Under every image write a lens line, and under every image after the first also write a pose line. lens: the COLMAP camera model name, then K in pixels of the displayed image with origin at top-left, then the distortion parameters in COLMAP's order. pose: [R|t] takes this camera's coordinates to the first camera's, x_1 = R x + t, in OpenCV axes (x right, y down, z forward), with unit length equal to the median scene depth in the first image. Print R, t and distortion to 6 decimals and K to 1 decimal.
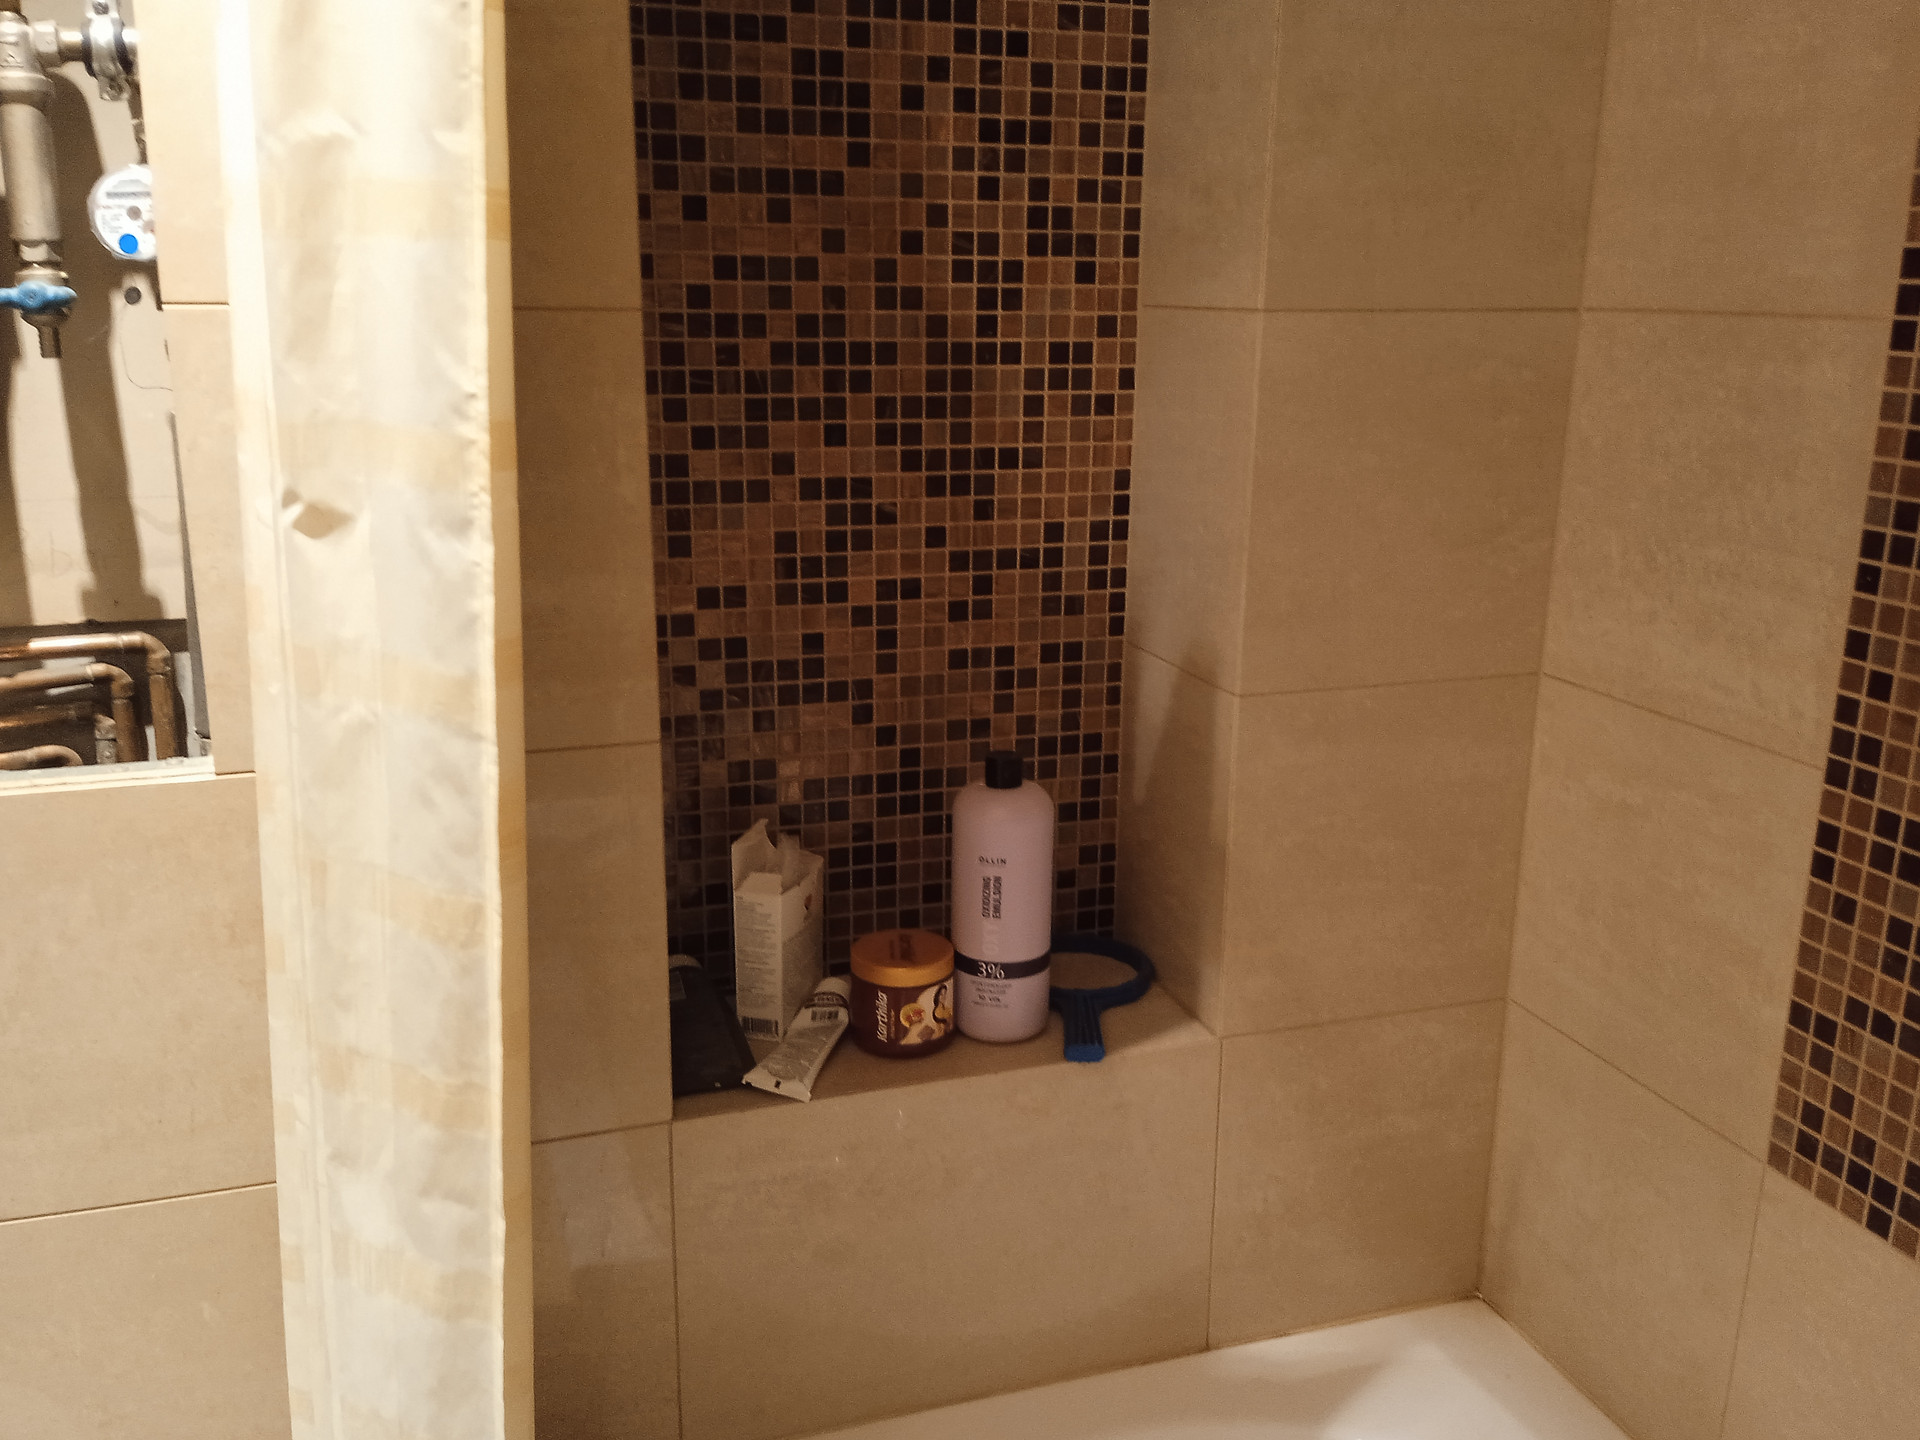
lens RADIAL K [[1626.1, 0, 966.5], [0, 1626.1, 713.8], [0, 0, 1]] dist [0.085858, -0.159833]
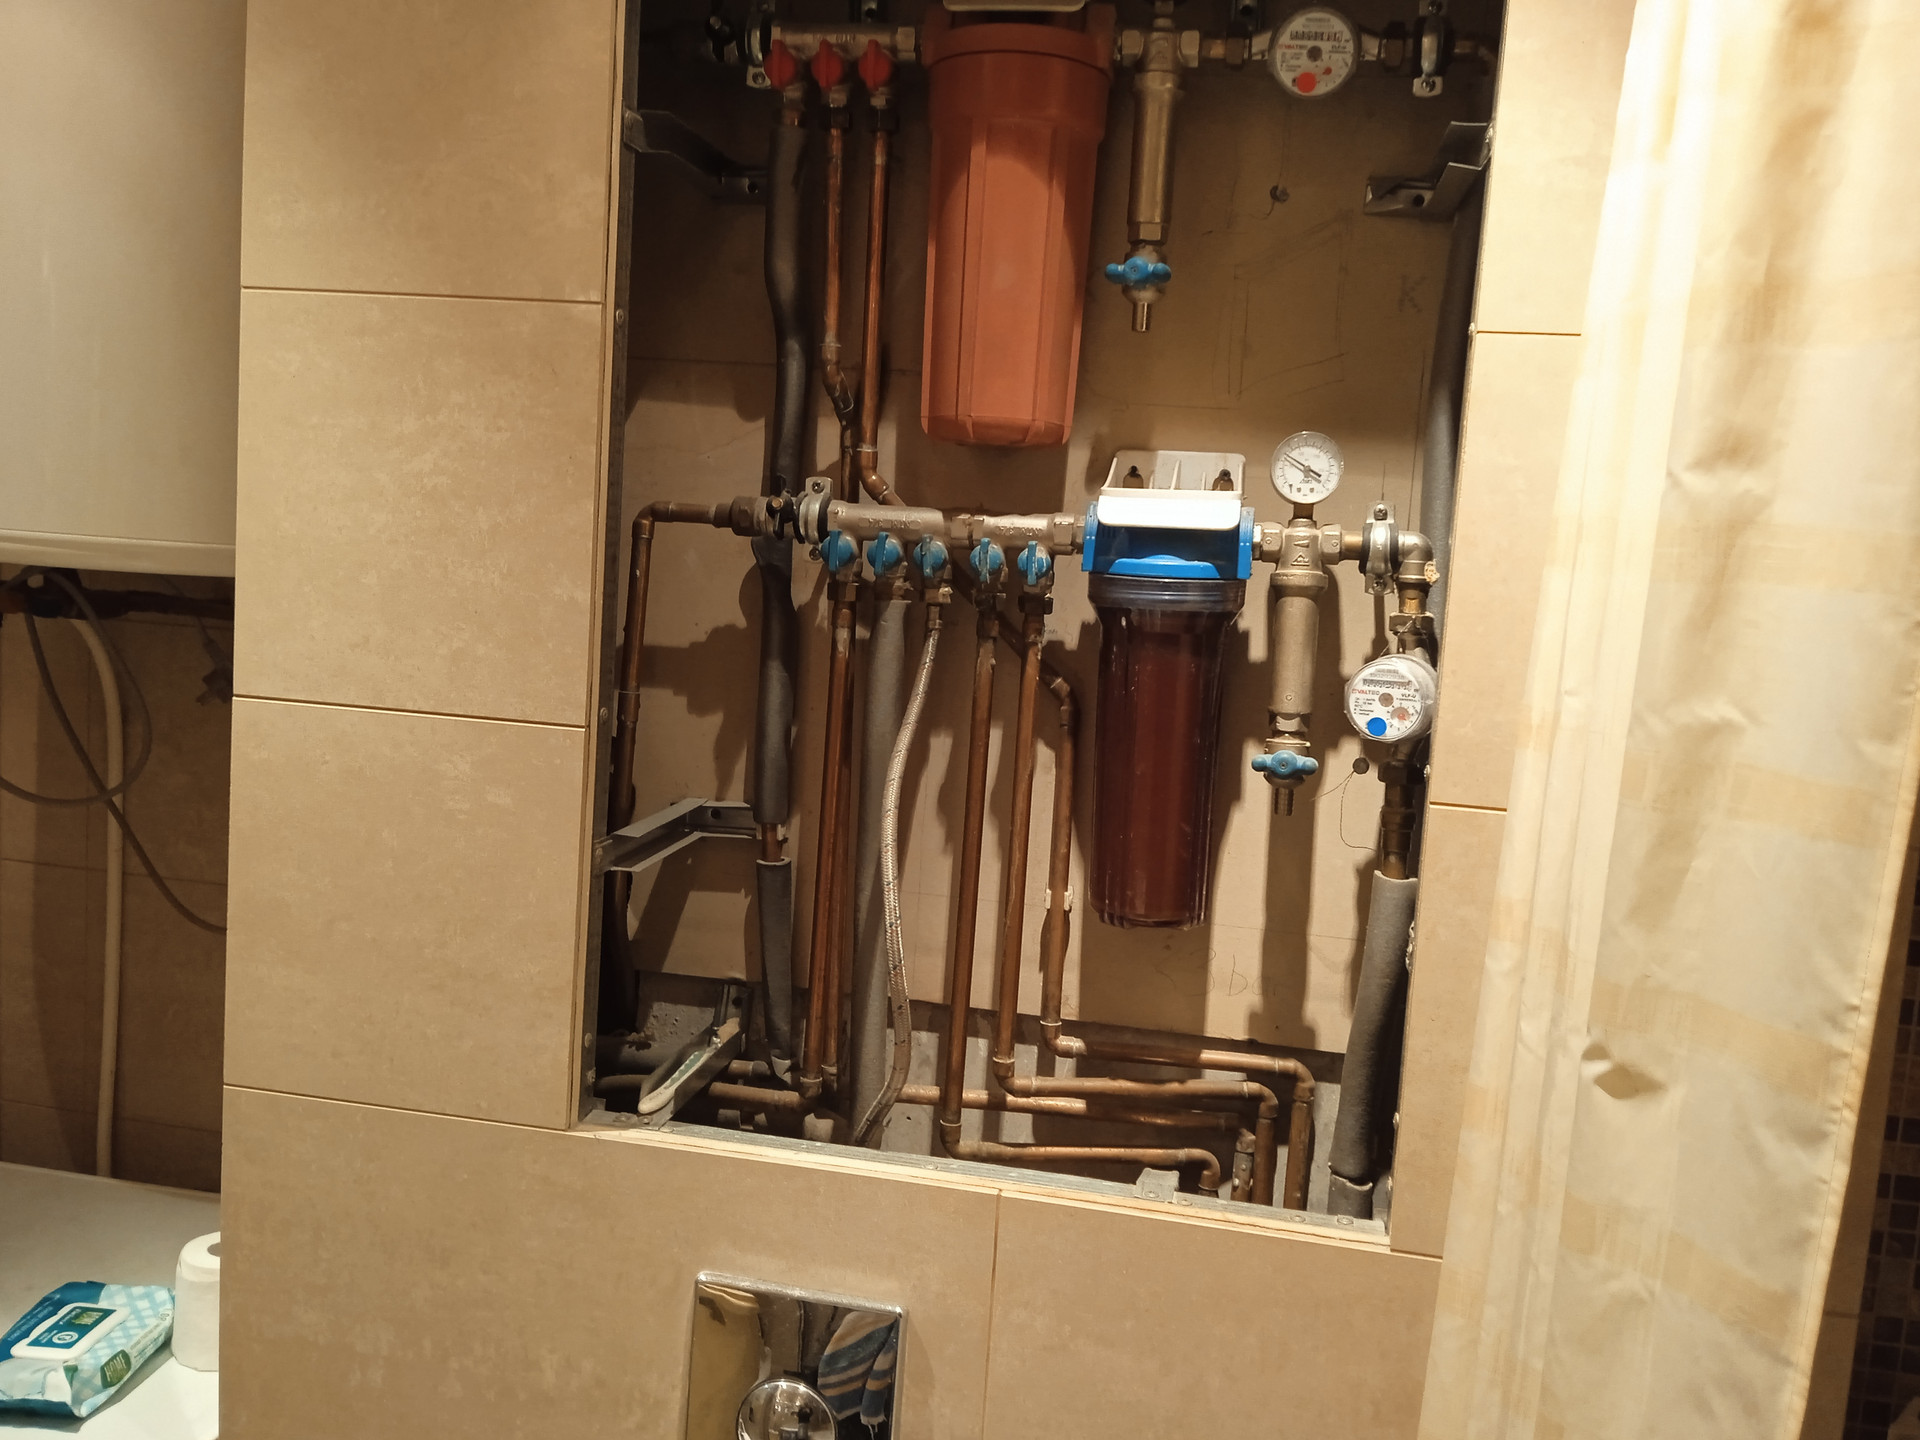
lens RADIAL K [[1626.1, 0, 967.5], [0, 1626.1, 719.3], [0, 0, 1]] dist [0.085858, -0.159833]
pose [[0.859665, 0.093619, -0.502207, -0.199856], [-0.183348, 0.974110, -0.132262, -0.097966], [0.476822, 0.205780, 0.854573, -0.054888]]
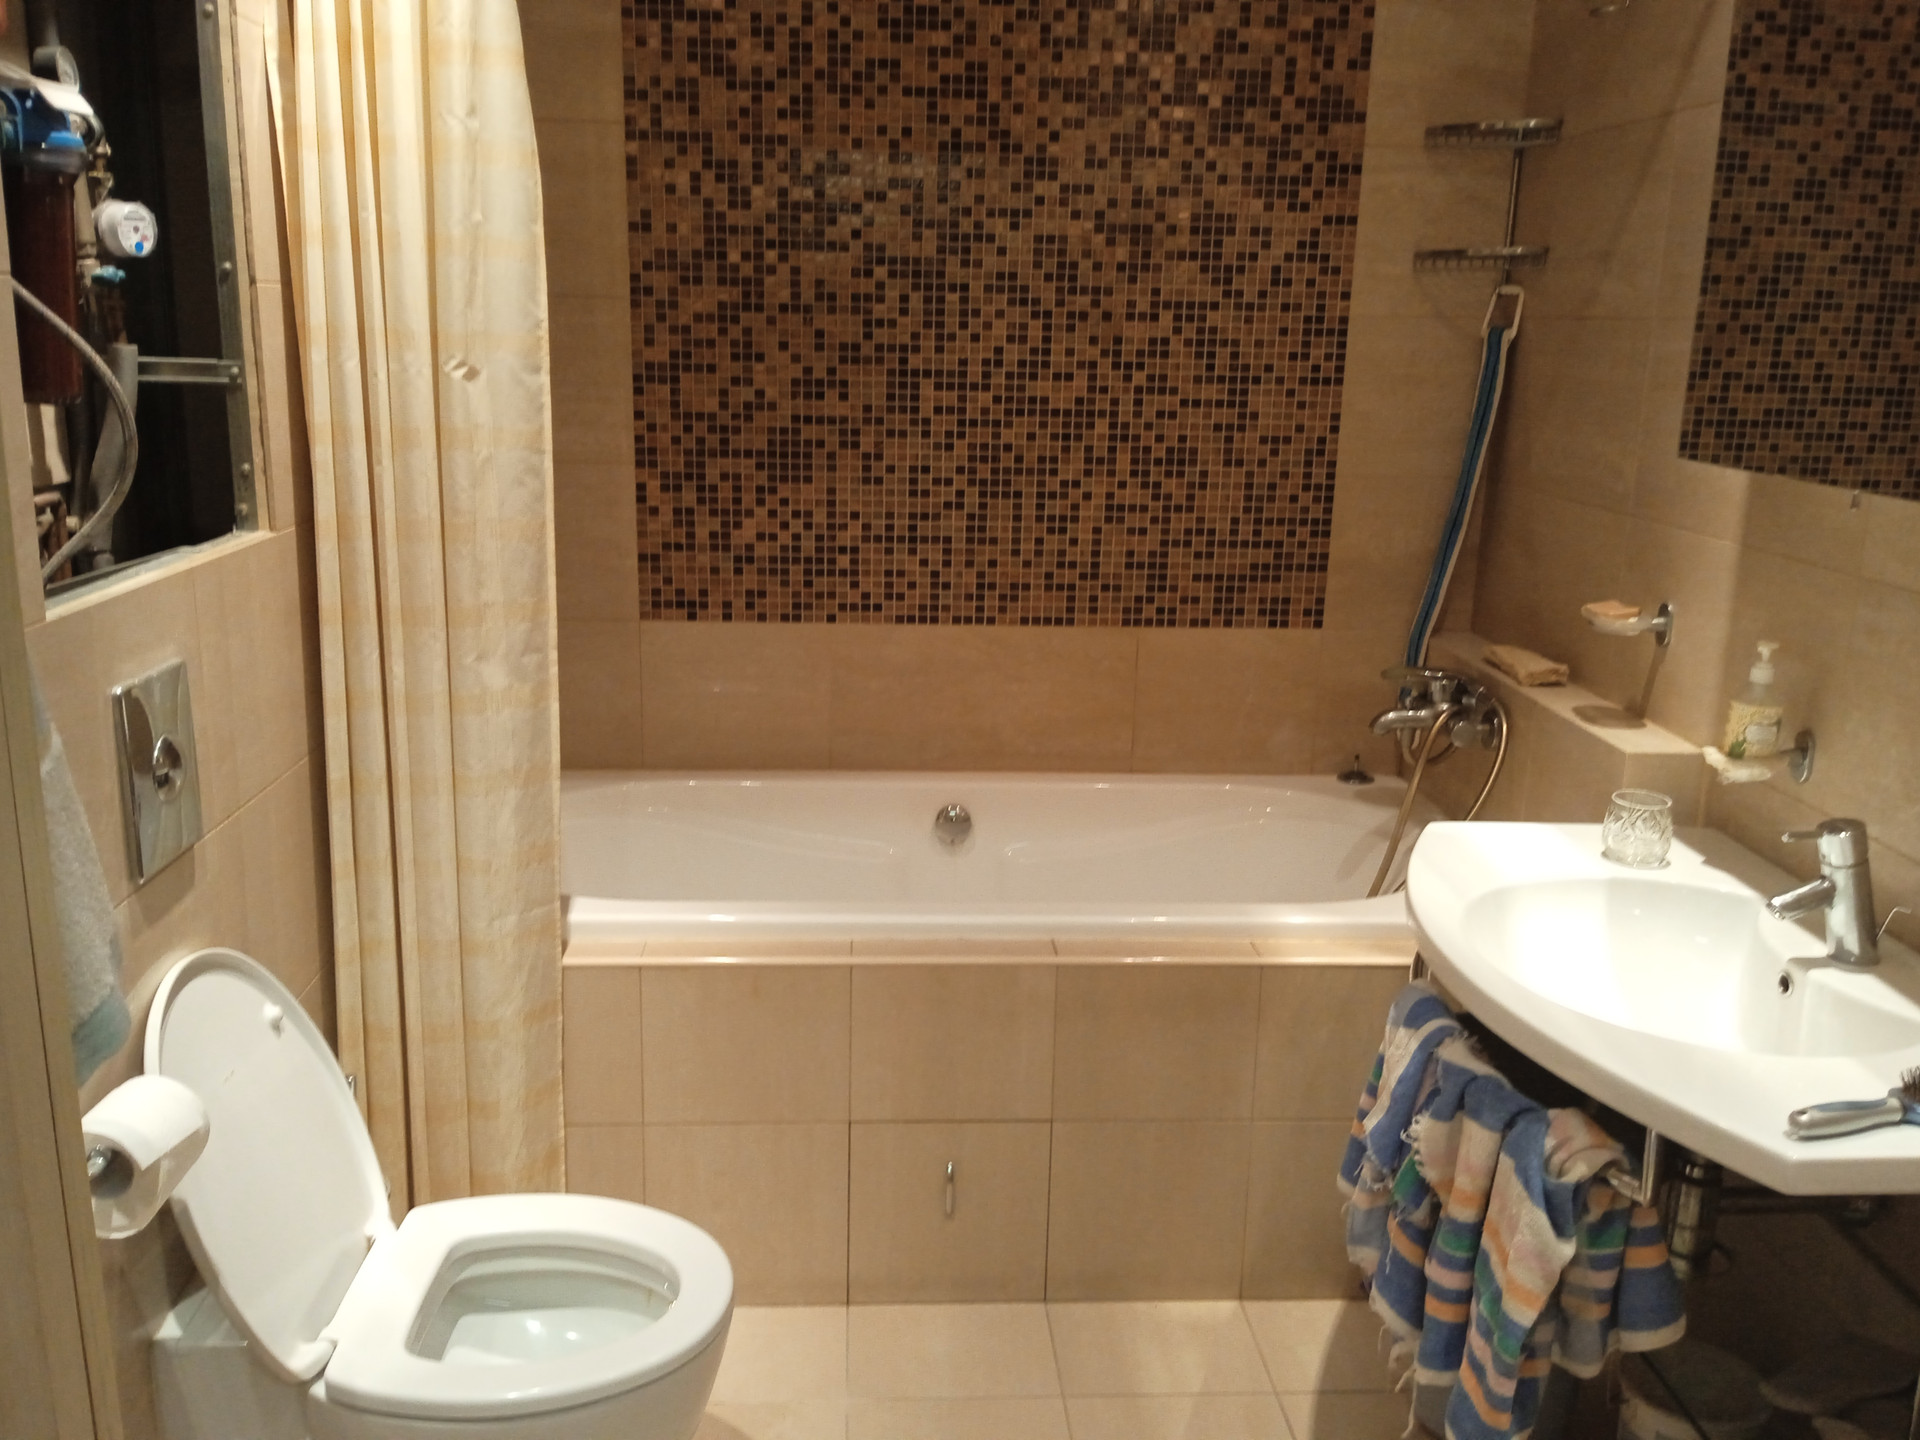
lens RADIAL K [[1626.1, 0, 941.8], [0, 1626.1, 729.1], [0, 0, 1]] dist [0.085858, -0.159833]
pose [[0.266617, -0.240171, 0.933399, -2.032044], [0.228668, 0.956565, 0.180815, 0.084056], [-0.936283, 0.165230, 0.309955, -0.260071]]
